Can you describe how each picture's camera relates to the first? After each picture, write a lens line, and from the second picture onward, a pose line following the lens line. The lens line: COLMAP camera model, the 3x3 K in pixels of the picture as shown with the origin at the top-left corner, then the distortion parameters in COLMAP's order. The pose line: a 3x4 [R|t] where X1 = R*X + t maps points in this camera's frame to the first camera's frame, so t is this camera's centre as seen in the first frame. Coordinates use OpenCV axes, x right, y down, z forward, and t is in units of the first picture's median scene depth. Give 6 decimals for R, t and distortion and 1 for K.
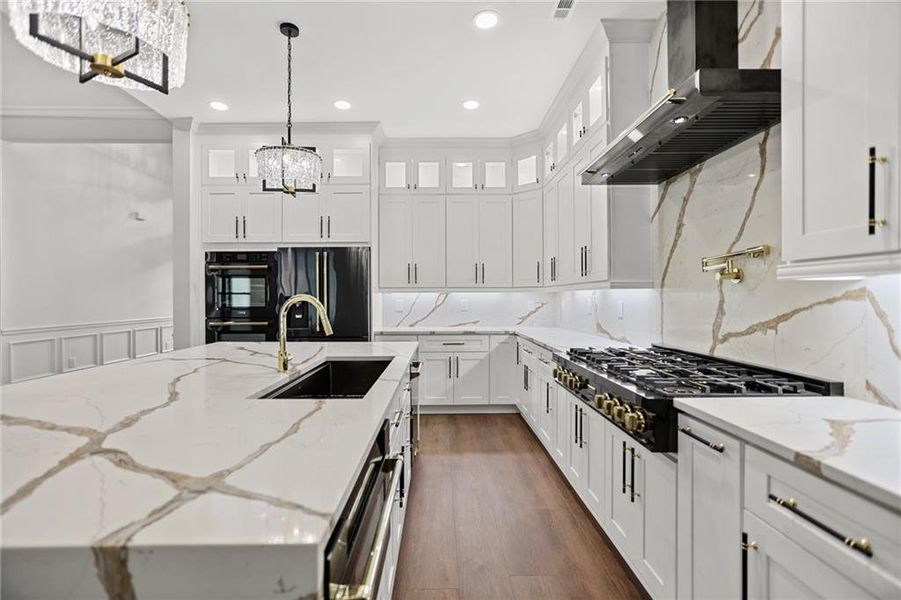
lens RADIAL K [[410.8, 0, 445.8], [0, 410.8, 299.7], [0, 0, 1]] dist [-0.022483, 0.007240]
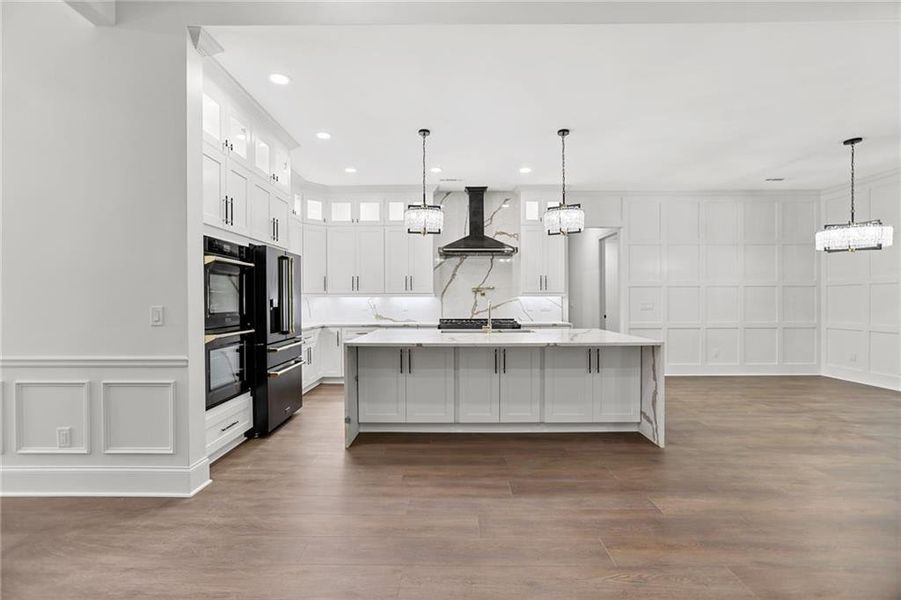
lens RADIAL K [[410.8, 0, 446.9], [0, 410.8, 303.9], [0, 0, 1]] dist [-0.022483, 0.007240]
pose [[0.023938, -0.005661, 0.999697, -1.387622], [0.008562, 0.999948, 0.005457, 0.001137], [-0.999677, 0.008429, 0.023985, 0.609679]]
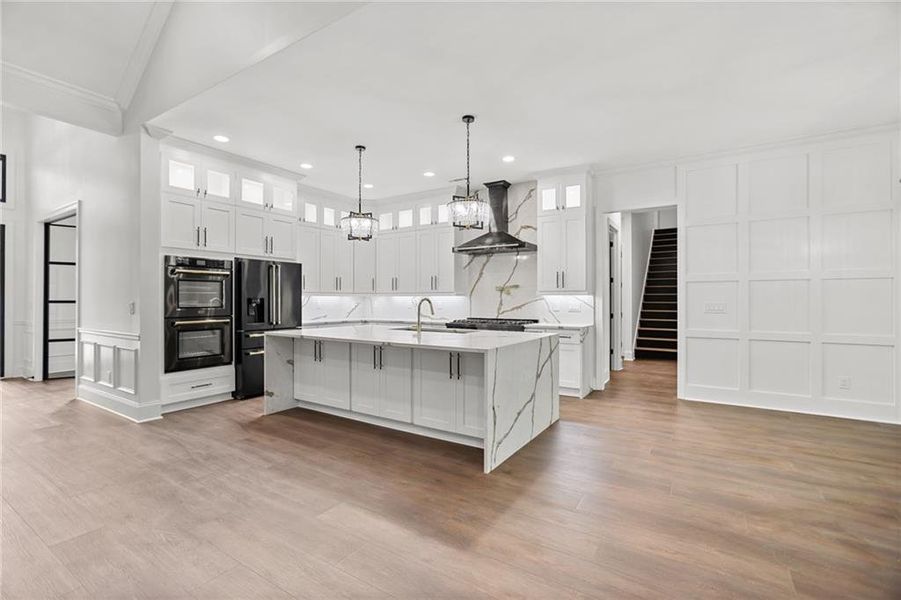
lens RADIAL K [[410.8, 0, 444.7], [0, 410.8, 300.3], [0, 0, 1]] dist [-0.022483, 0.007240]
pose [[0.557930, 0.002580, 0.829884, -1.157117], [0.002146, 0.999987, -0.004552, 0.007400], [-0.829885, 0.004320, 0.557917, -0.212137]]
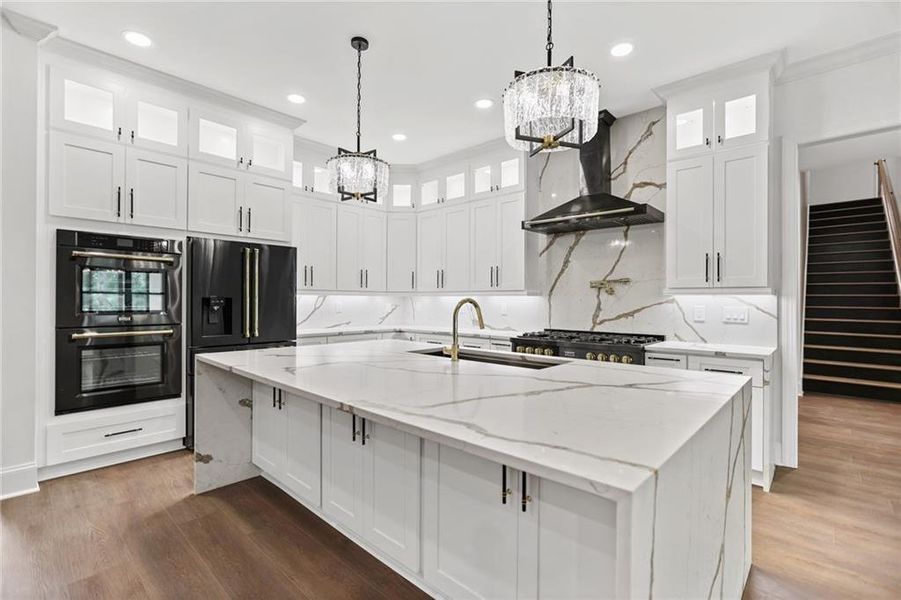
lens RADIAL K [[410.8, 0, 449.0], [0, 410.8, 300.5], [0, 0, 1]] dist [-0.022483, 0.007240]
pose [[0.690225, 0.007680, 0.723554, -0.680715], [-0.003889, 0.999969, -0.006905, 0.002856], [-0.723585, 0.001952, 0.690233, 0.076634]]
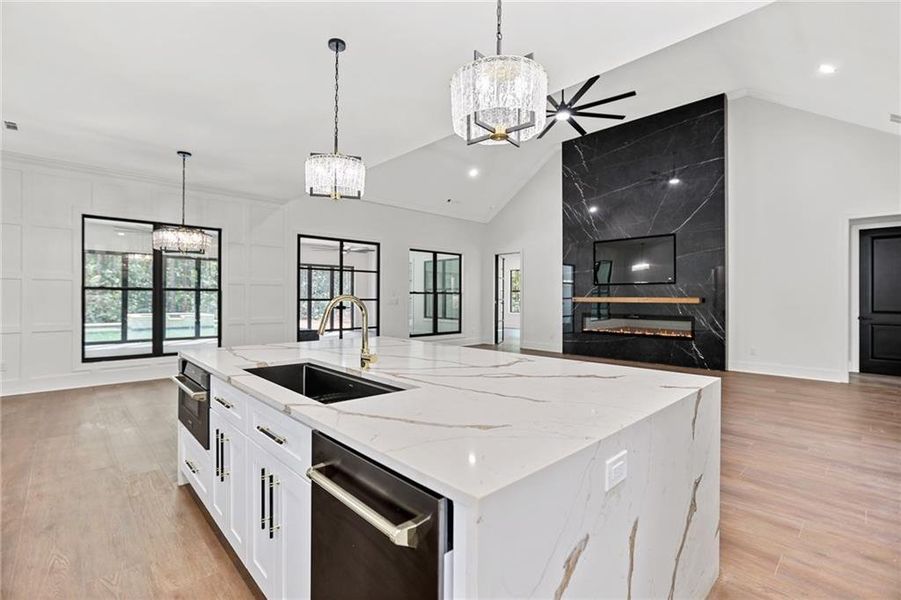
lens RADIAL K [[410.8, 0, 446.2], [0, 410.8, 297.3], [0, 0, 1]] dist [-0.022483, 0.007240]
pose [[-0.739122, 0.000211, -0.673571, 0.086338], [-0.004013, 0.999981, 0.004717, -0.007573], [0.673559, 0.006189, -0.739107, 1.021215]]
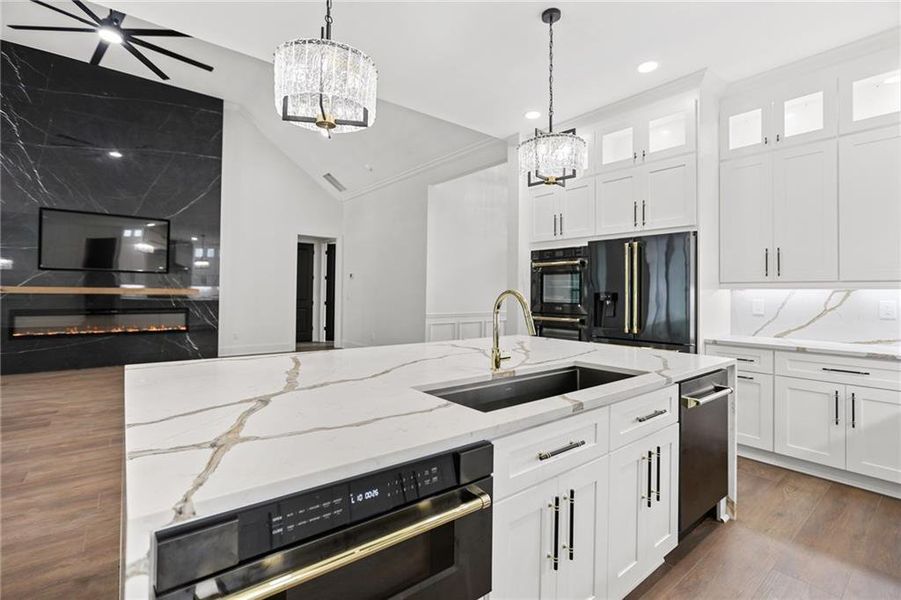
lens RADIAL K [[416.4, 0, 441.5], [0, 416.4, 284.4], [0, 0, 1]] dist [-0.018547, 0.004339]
pose [[0.606941, -0.006542, -0.794720, 0.161020], [-0.016501, 0.999647, -0.020831, -0.001418], [0.794575, 0.025757, 0.606619, 0.149569]]
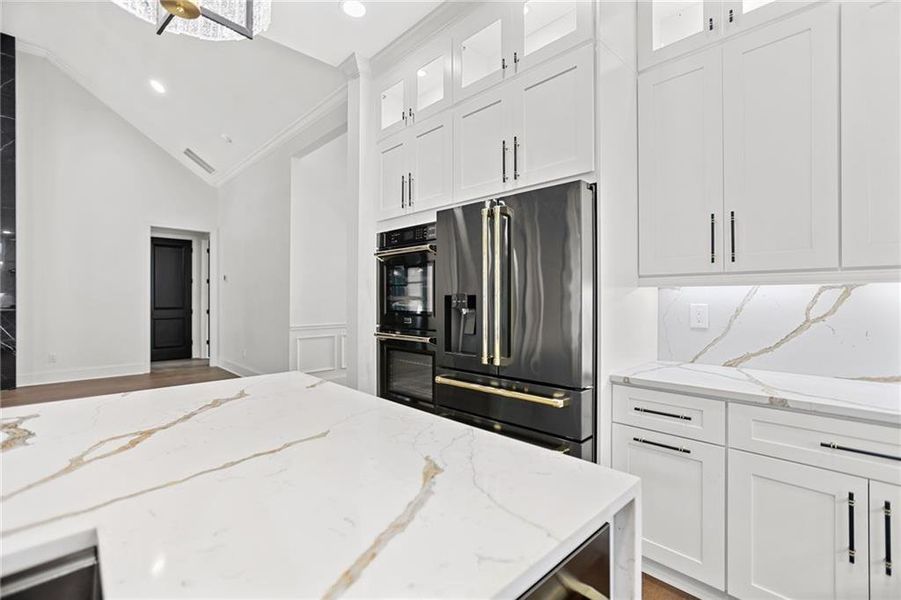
lens RADIAL K [[410.8, 0, 446.0], [0, 410.8, 295.1], [0, 0, 1]] dist [-0.022483, 0.007240]
pose [[0.684646, -0.001856, -0.728873, 0.026210], [-0.004235, 0.999970, -0.006524, -0.004763], [0.728863, 0.007553, 0.684618, 0.643792]]
